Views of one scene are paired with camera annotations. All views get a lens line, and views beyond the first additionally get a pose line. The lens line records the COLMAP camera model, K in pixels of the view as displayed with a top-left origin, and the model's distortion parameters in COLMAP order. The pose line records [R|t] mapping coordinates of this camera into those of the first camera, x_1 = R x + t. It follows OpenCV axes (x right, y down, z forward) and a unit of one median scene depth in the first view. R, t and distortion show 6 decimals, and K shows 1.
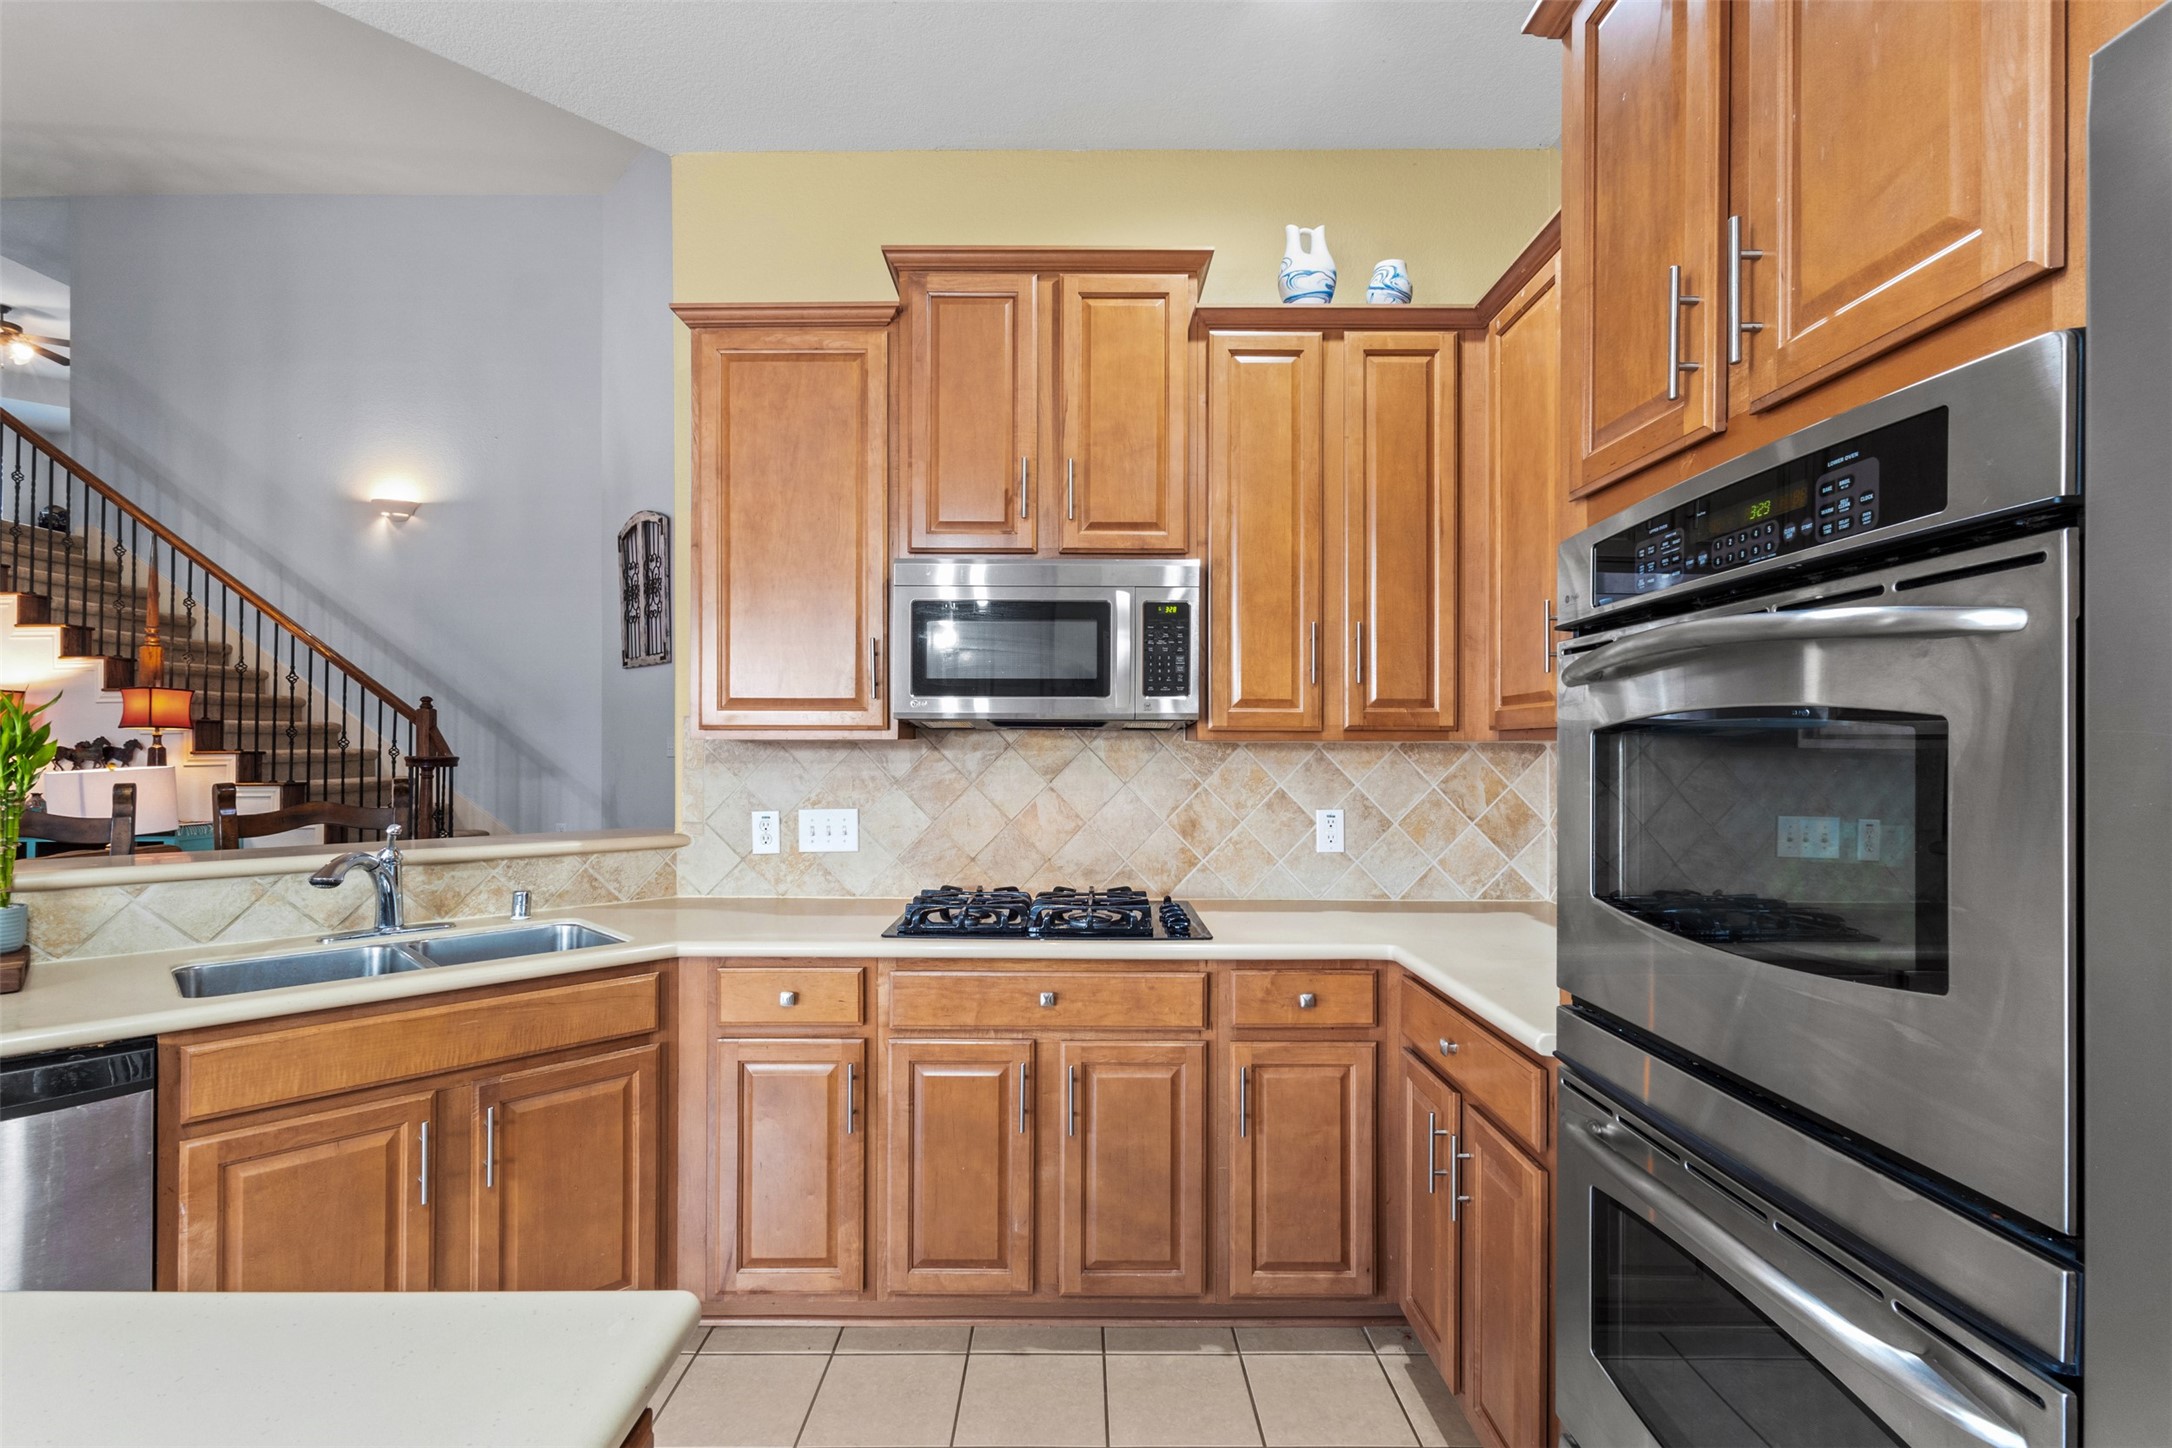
lens RADIAL K [[1009.2, 0, 1082.8], [0, 1009.2, 735.5], [0, 0, 1]] dist [0.001714, -0.000133]
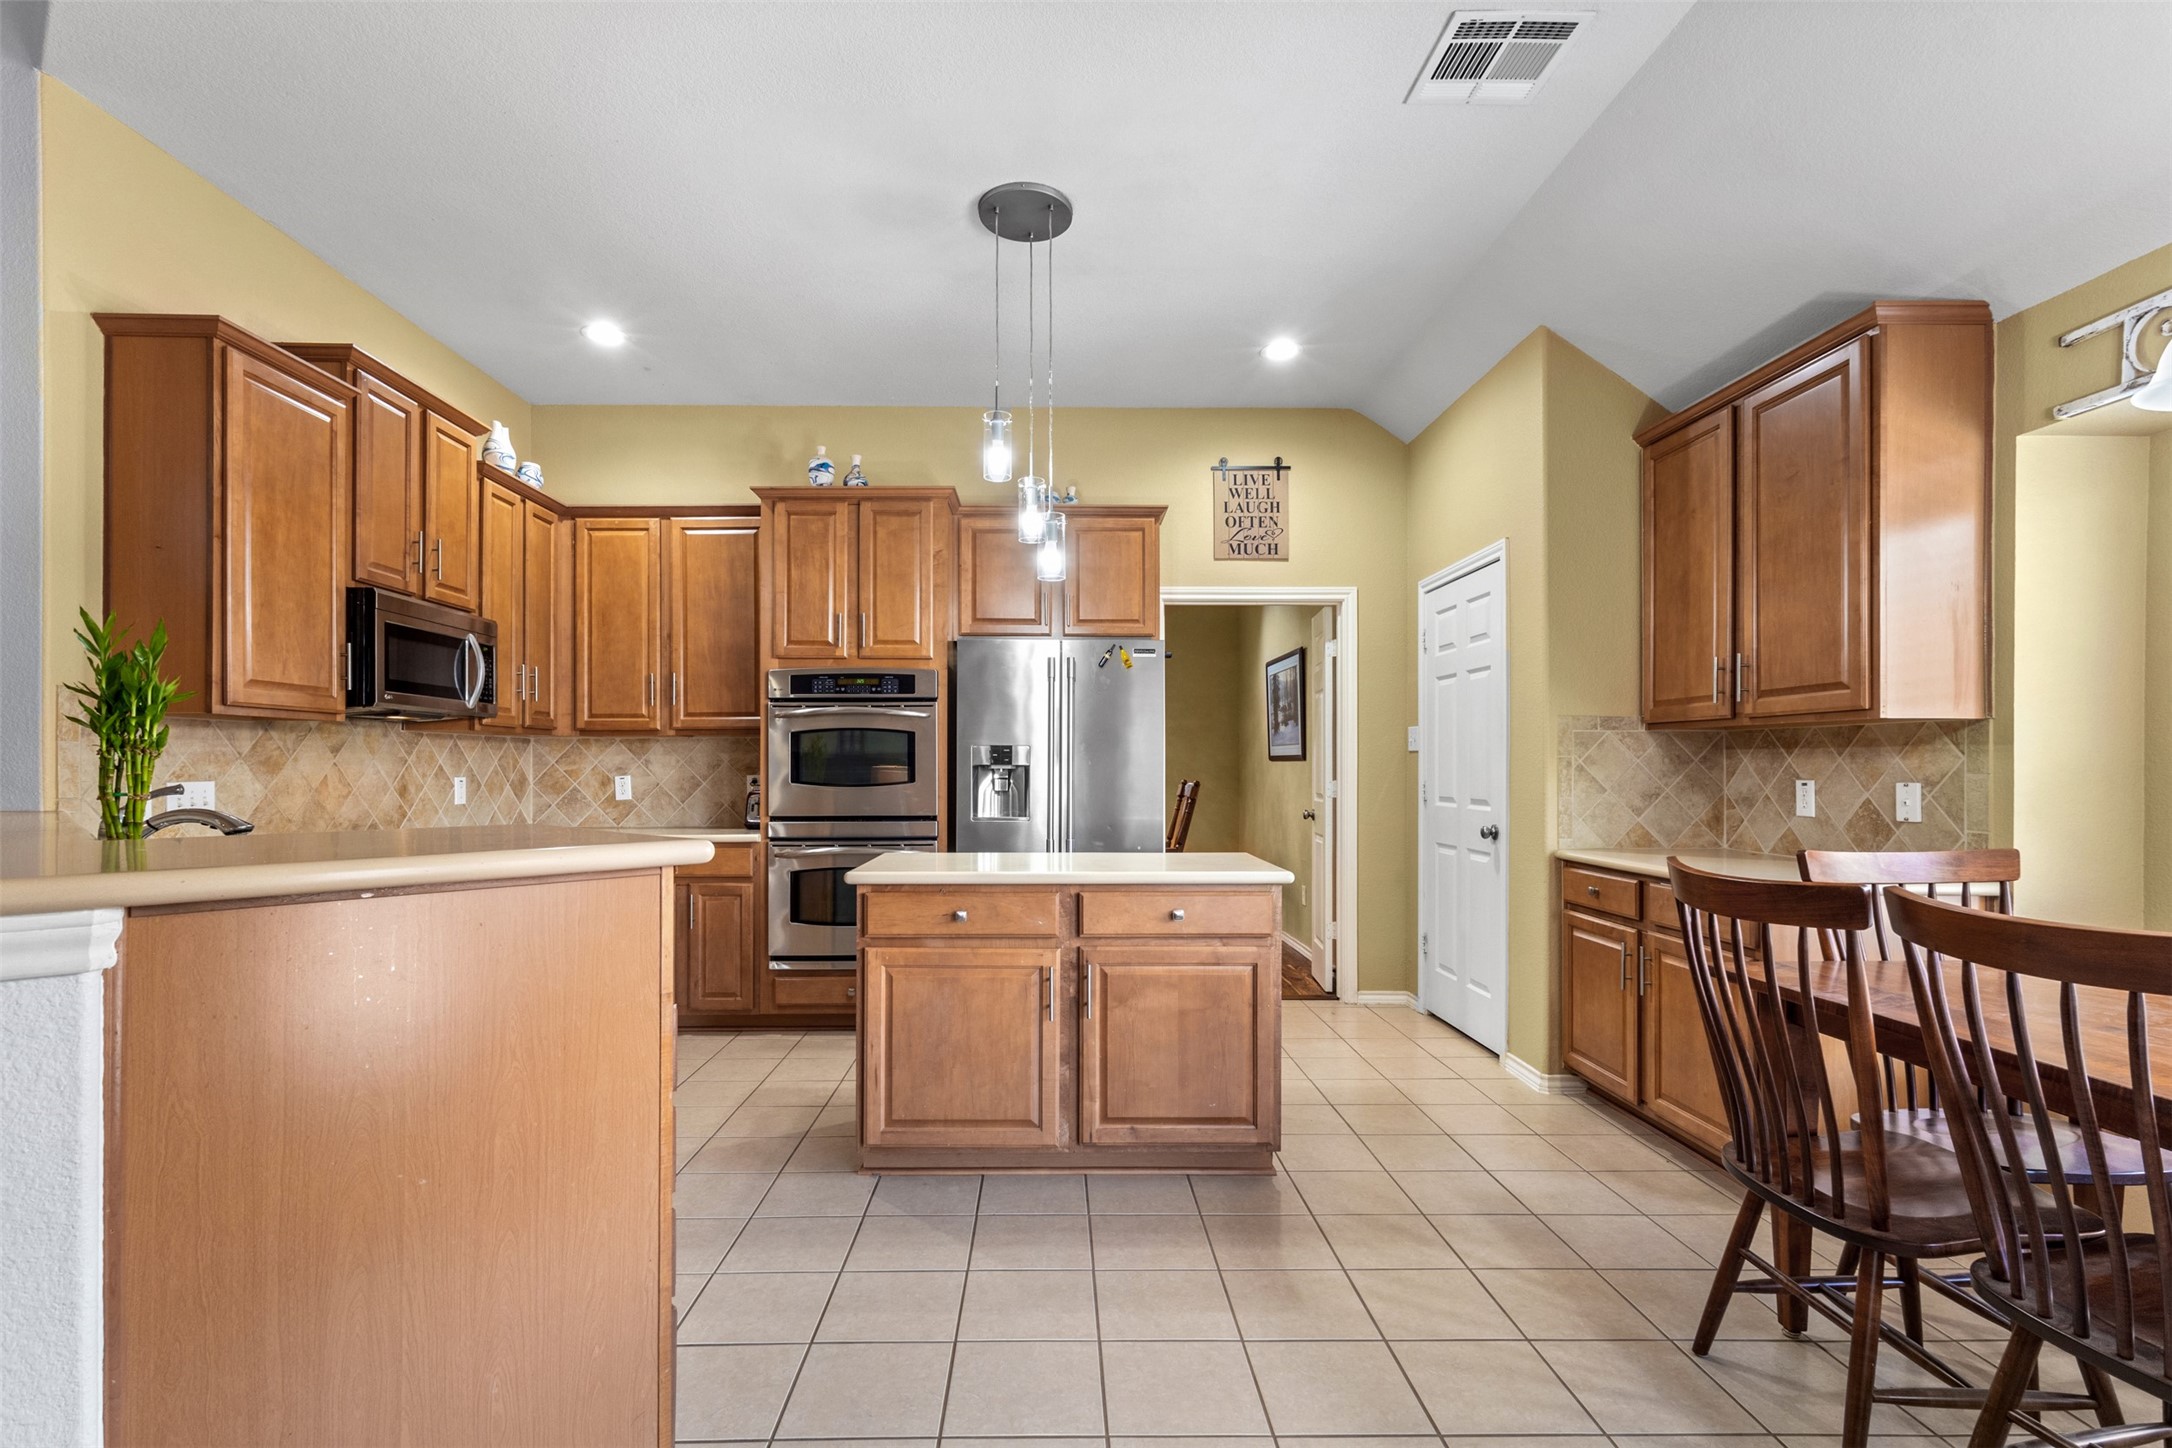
lens RADIAL K [[1009.2, 0, 1063.7], [0, 1009.2, 765.0], [0, 0, 1]] dist [0.001714, -0.000133]
pose [[-0.021785, -0.000010, 0.999763, -1.352088], [-0.011860, 0.999930, -0.000249, 0.043632], [-0.999692, -0.011862, -0.021783, 0.092311]]
